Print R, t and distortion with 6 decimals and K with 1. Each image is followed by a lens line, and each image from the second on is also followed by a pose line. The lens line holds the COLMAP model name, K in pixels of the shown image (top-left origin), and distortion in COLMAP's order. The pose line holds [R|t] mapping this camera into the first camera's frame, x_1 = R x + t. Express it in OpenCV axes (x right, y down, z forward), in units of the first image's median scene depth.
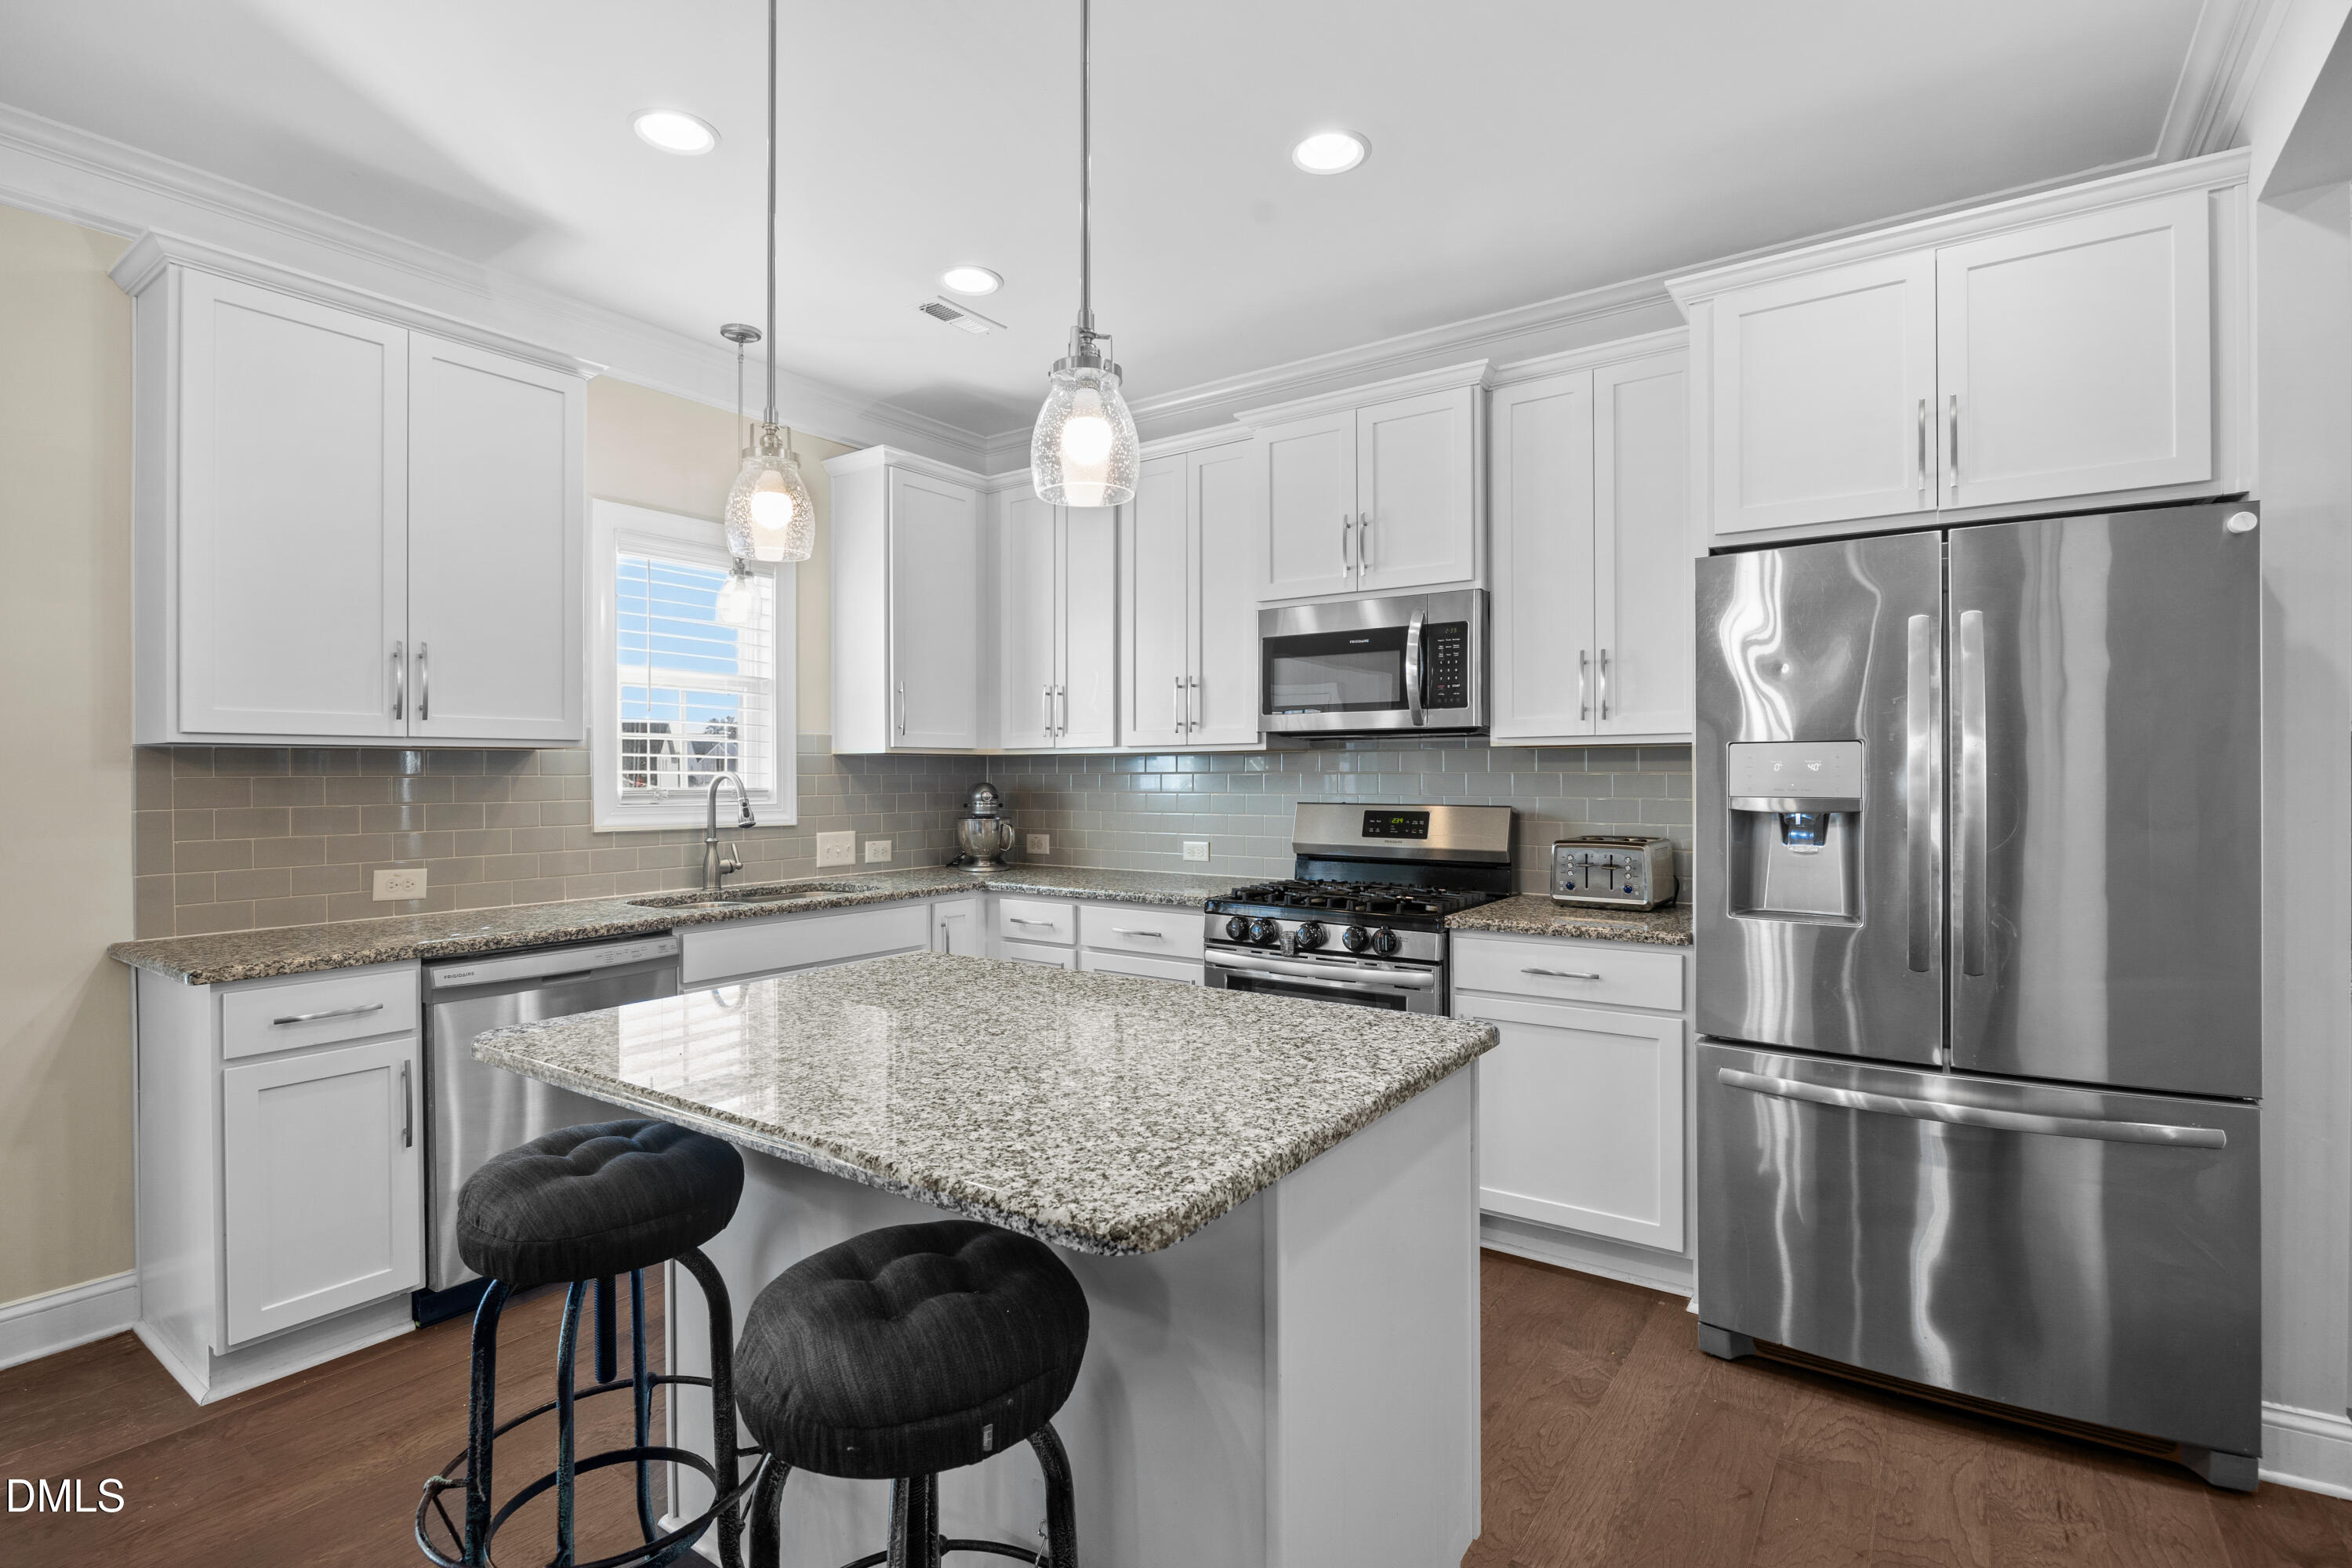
lens RADIAL K [[1131.9, 0, 1176.9], [0, 1131.9, 777.2], [0, 0, 1]] dist [0.000530, 0.000044]
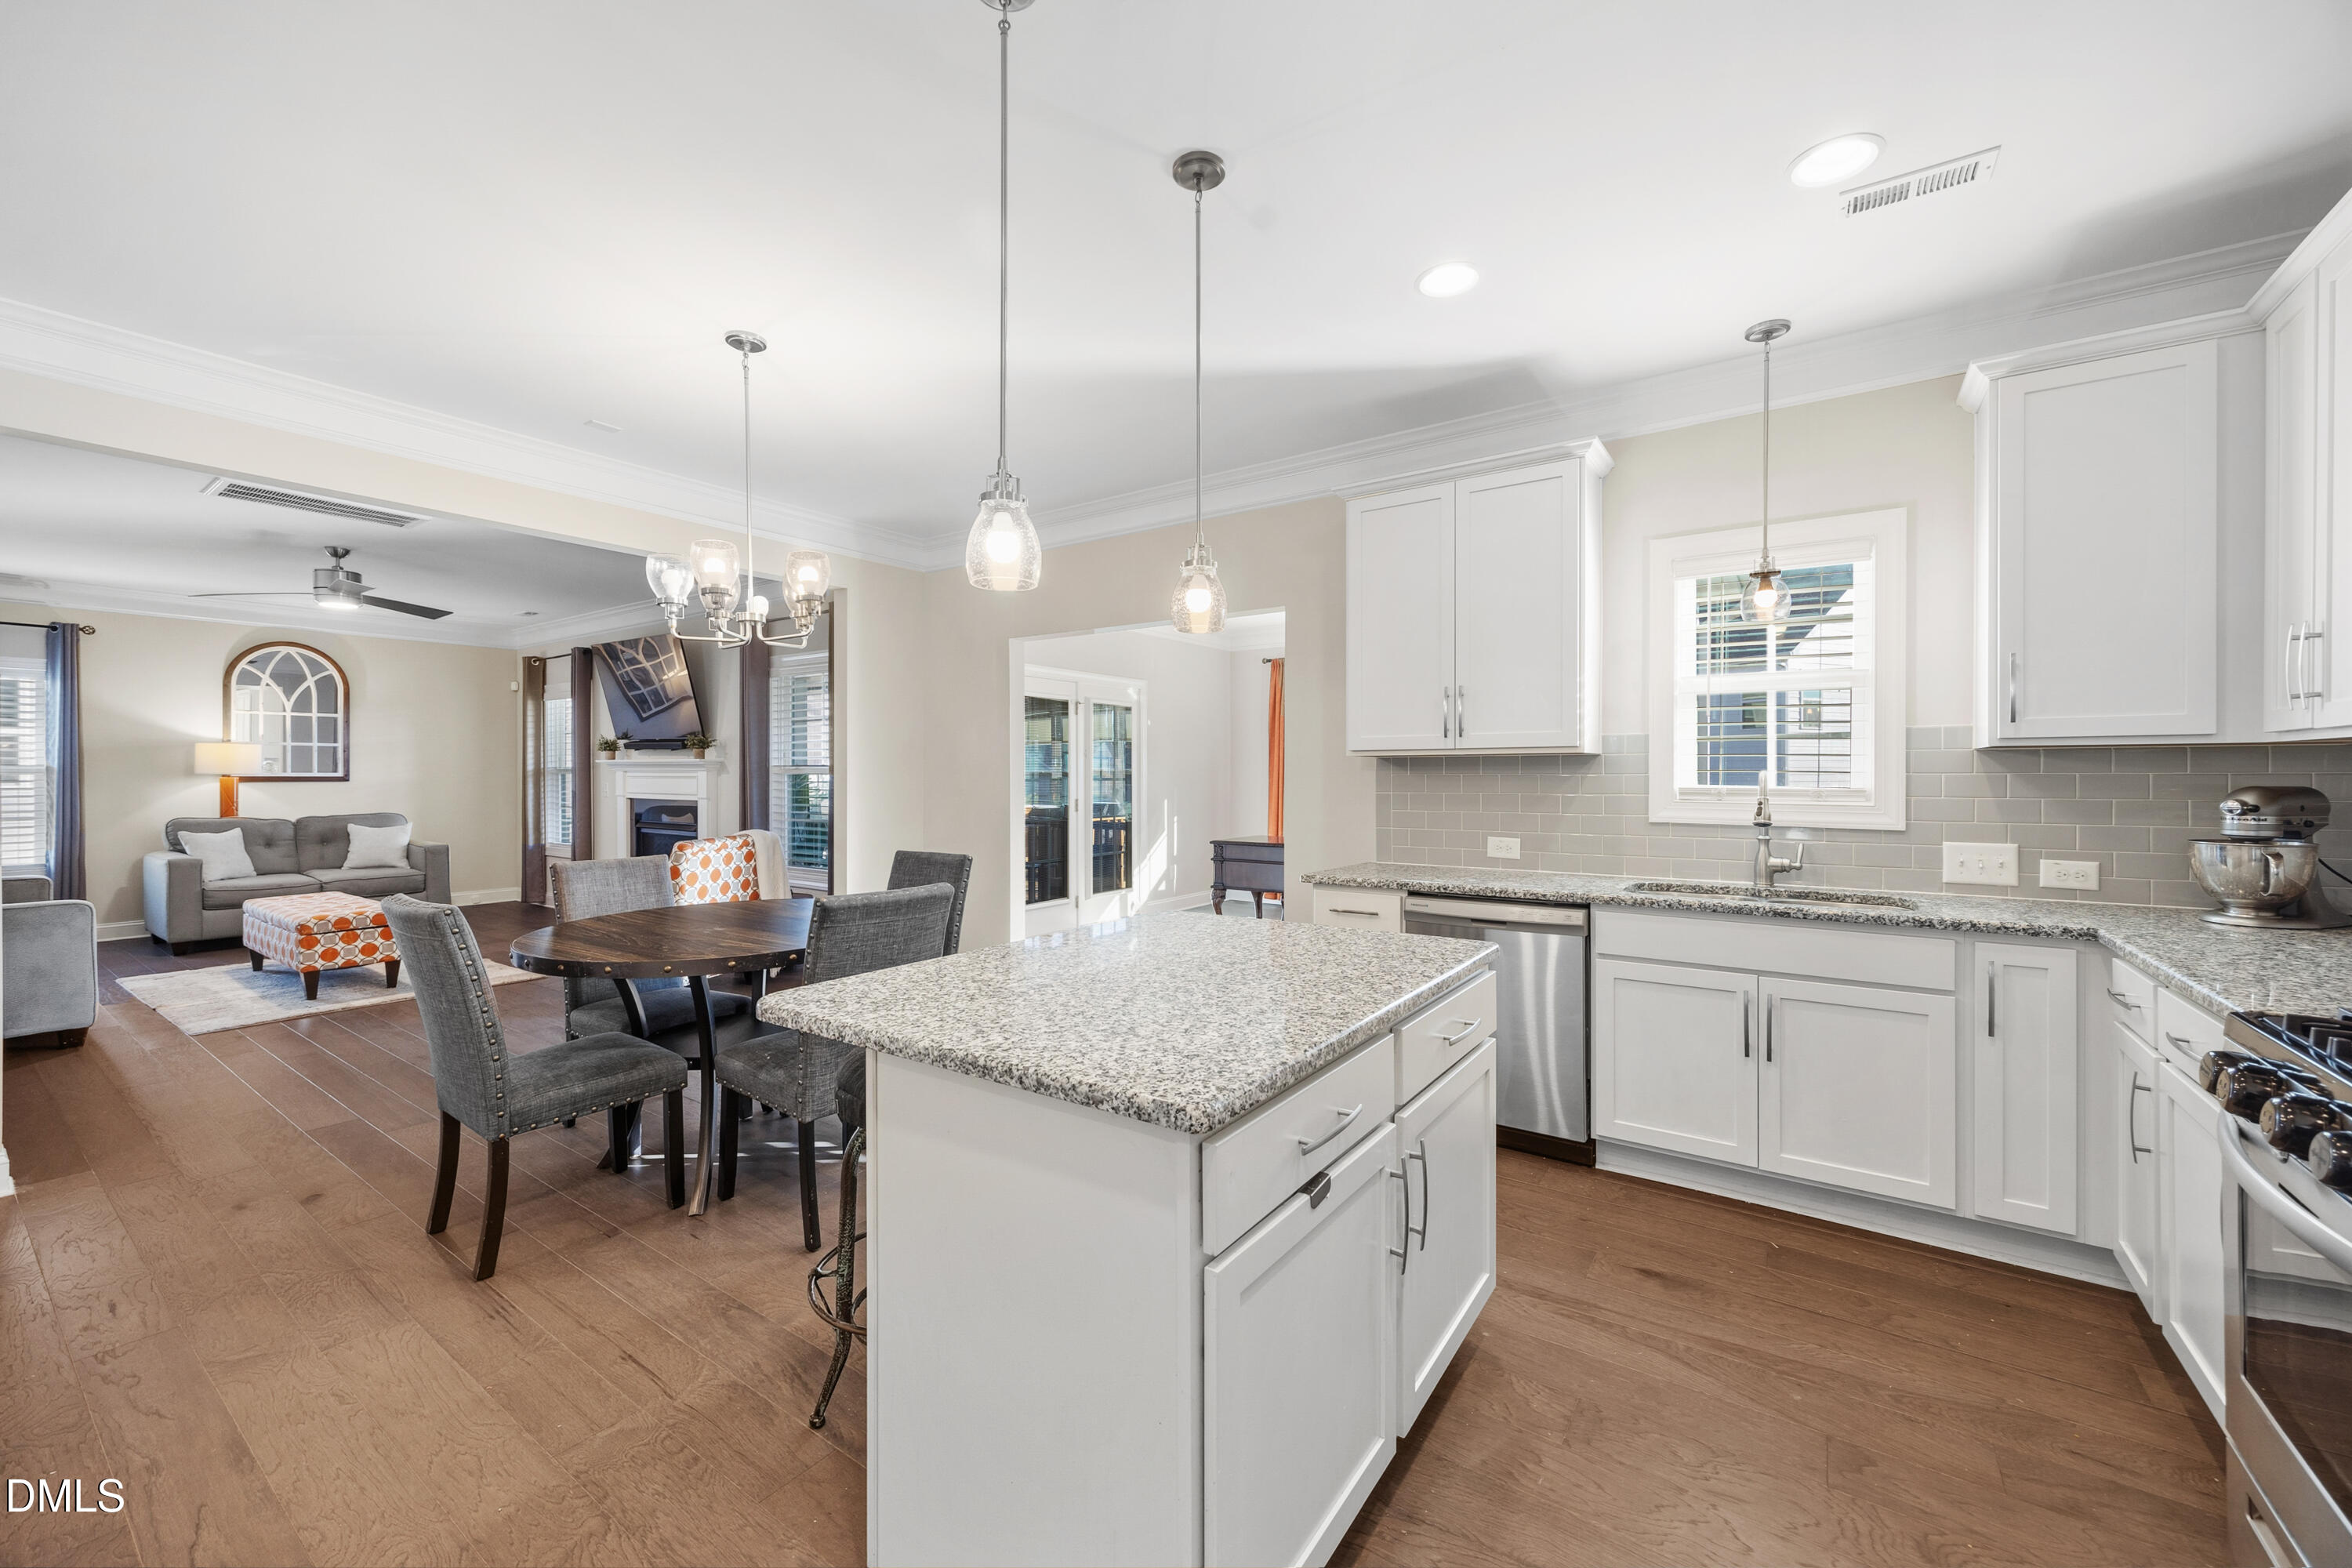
lens RADIAL K [[930.4, 0, 1175.5], [0, 930.4, 775.4], [0, 0, 1]] dist [0.008911, -0.000300]
pose [[0.000115, 0.002605, -0.999997, 0.429069], [-0.001034, 0.999996, 0.002605, -0.002194], [0.999999, 0.001034, 0.000117, 0.465984]]
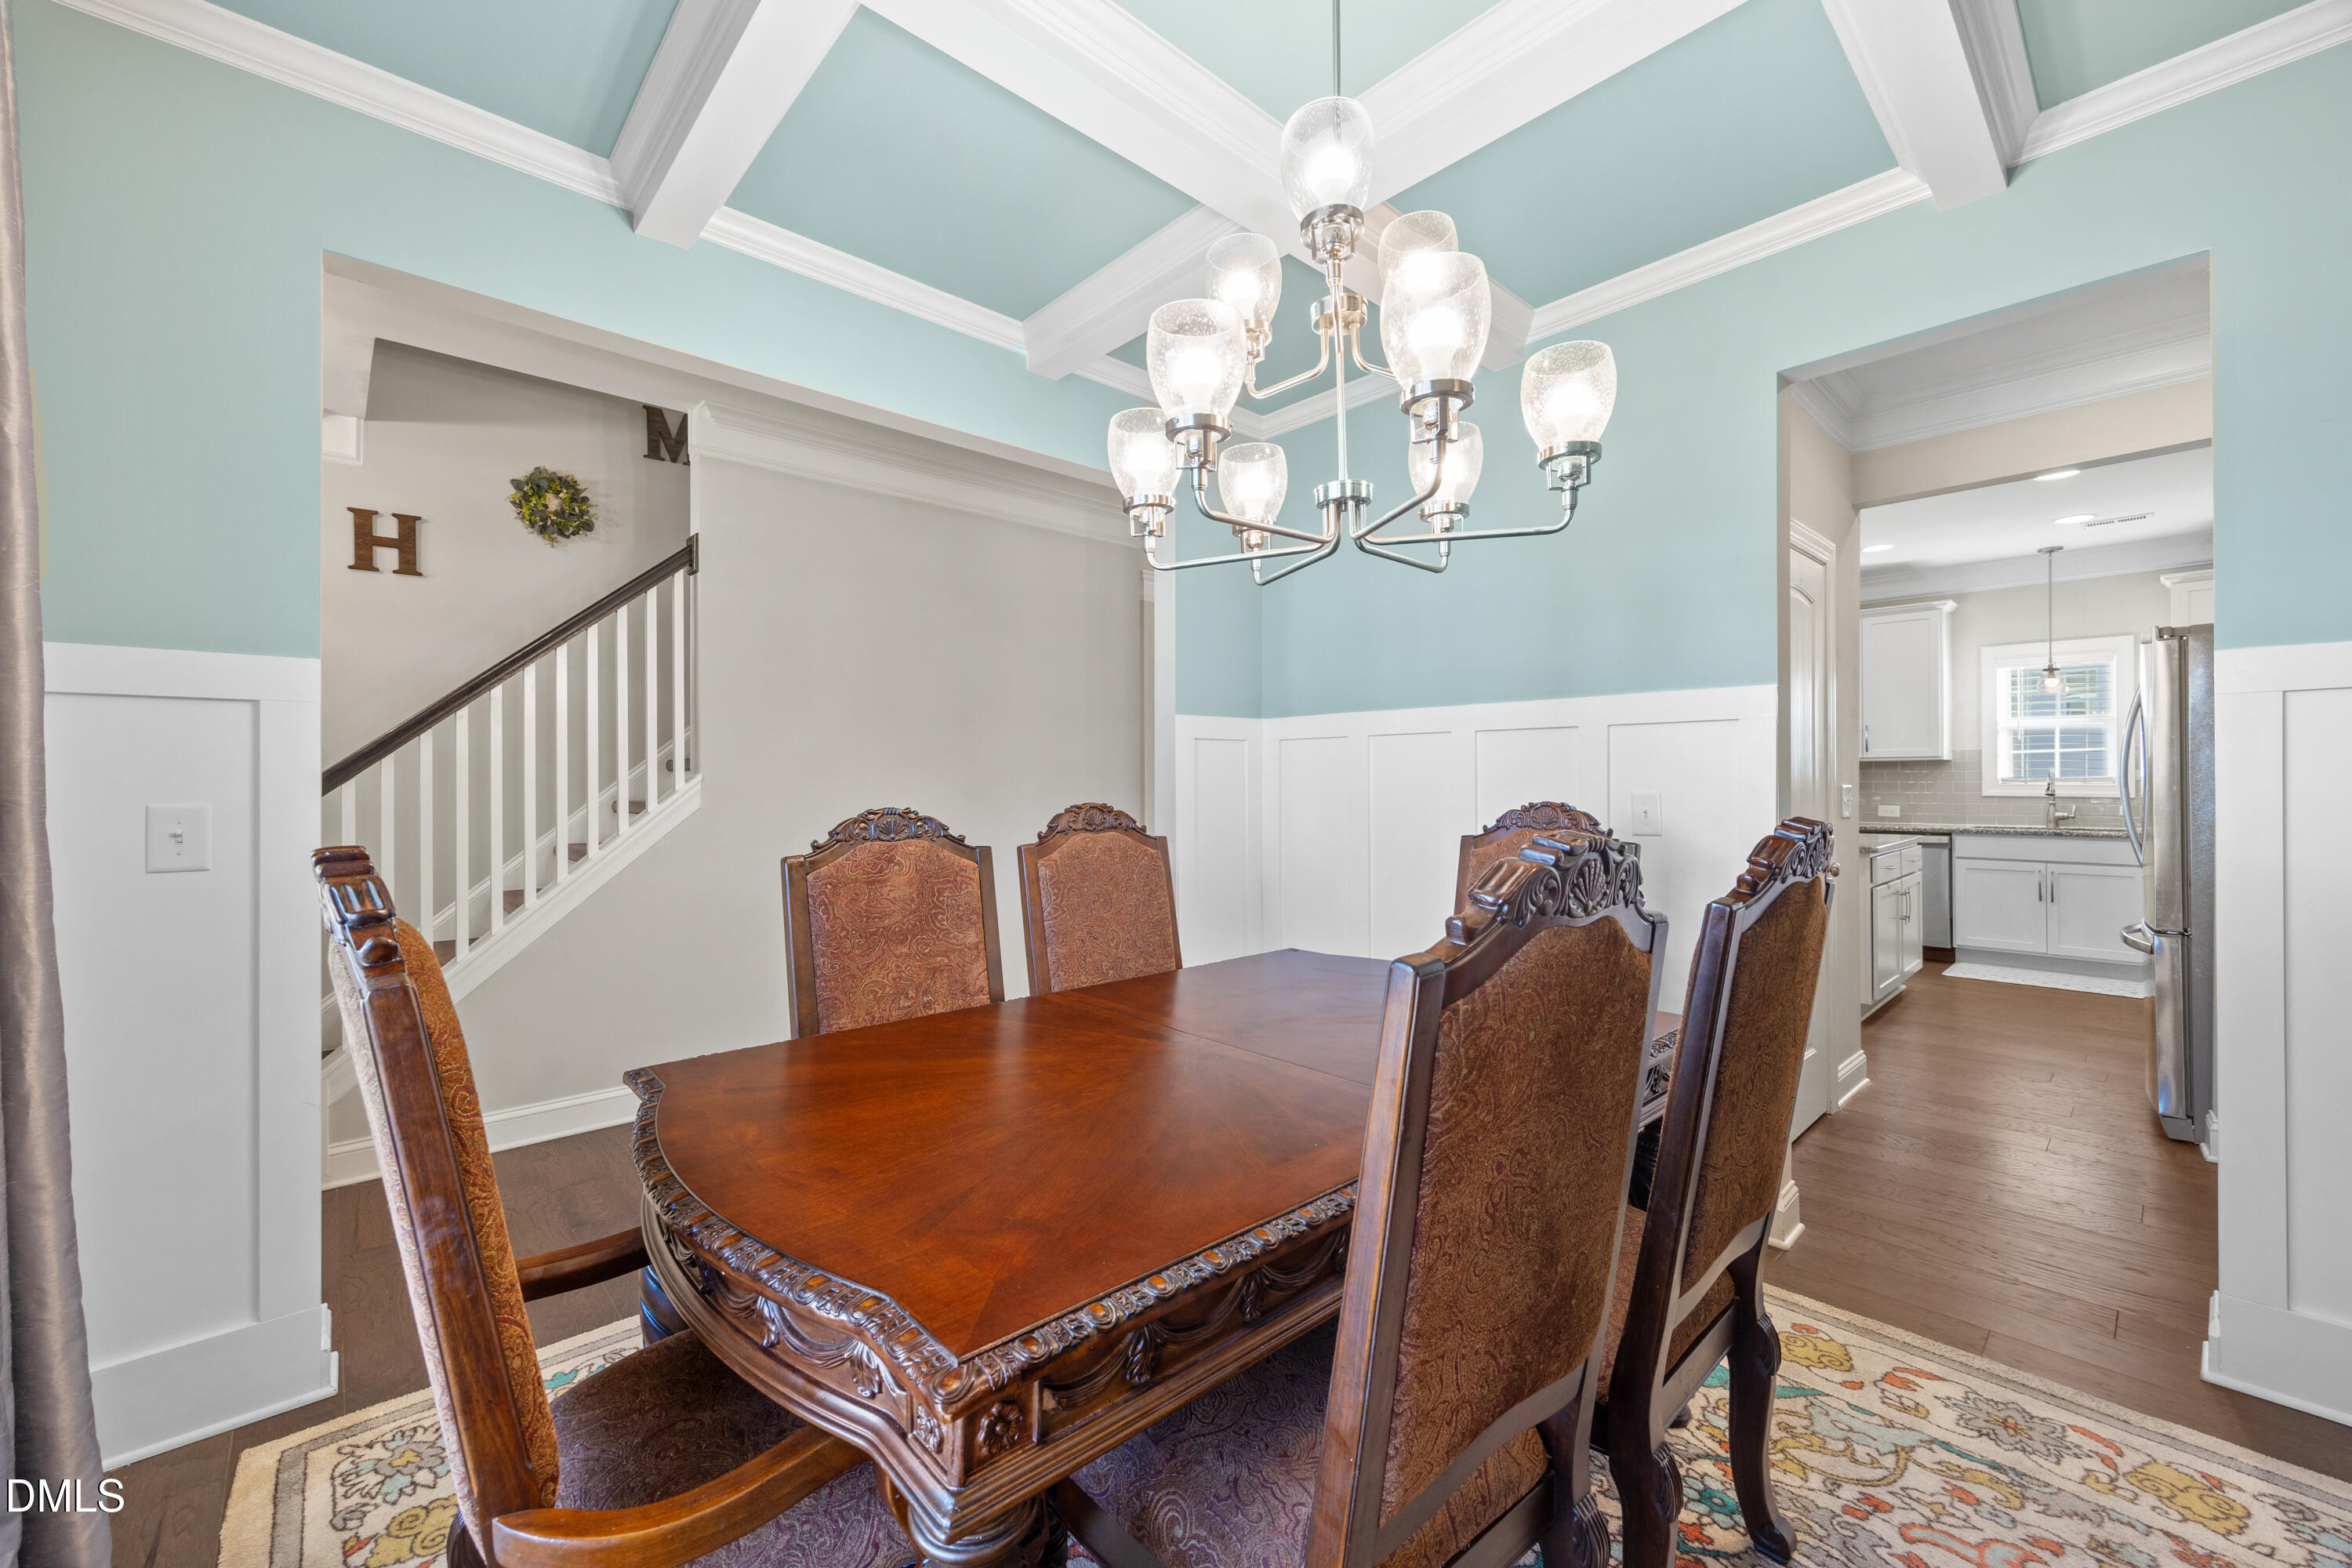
lens RADIAL K [[930.4, 0, 1182.1], [0, 930.4, 775.6], [0, 0, 1]] dist [0.008911, -0.000300]
pose [[-0.219426, -0.005217, -0.975615, 1.524871], [0.001601, 0.999982, -0.005707, 0.014800], [0.975628, -0.002814, -0.219413, -0.131814]]
